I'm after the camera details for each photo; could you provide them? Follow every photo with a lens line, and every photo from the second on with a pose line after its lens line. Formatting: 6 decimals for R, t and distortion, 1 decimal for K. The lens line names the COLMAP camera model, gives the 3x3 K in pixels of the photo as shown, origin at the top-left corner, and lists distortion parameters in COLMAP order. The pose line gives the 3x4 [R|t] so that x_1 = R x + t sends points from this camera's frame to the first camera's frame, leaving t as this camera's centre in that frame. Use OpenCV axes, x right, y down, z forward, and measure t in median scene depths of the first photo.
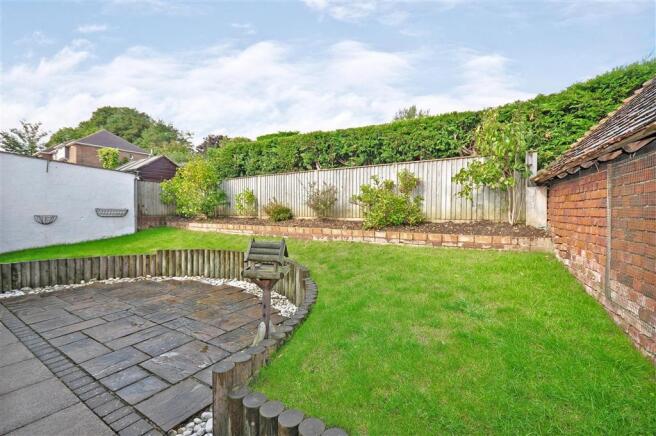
lens RADIAL K [[290.6, 0, 338.4], [0, 290.6, 221.0], [0, 0, 1]] dist [0.000859, 0.000203]
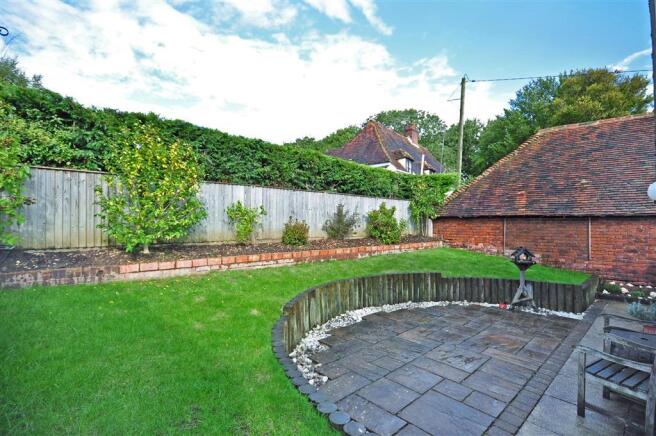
lens RADIAL K [[306.3, 0, 328.0], [0, 306.3, 218.0], [0, 0, 1]] dist [-0.000014, -0.000049]
pose [[0.257802, 0.020391, 0.965983, -1.257950], [0.036012, 0.998880, -0.030696, -0.056204], [-0.965527, 0.042700, 0.256778, 0.799753]]
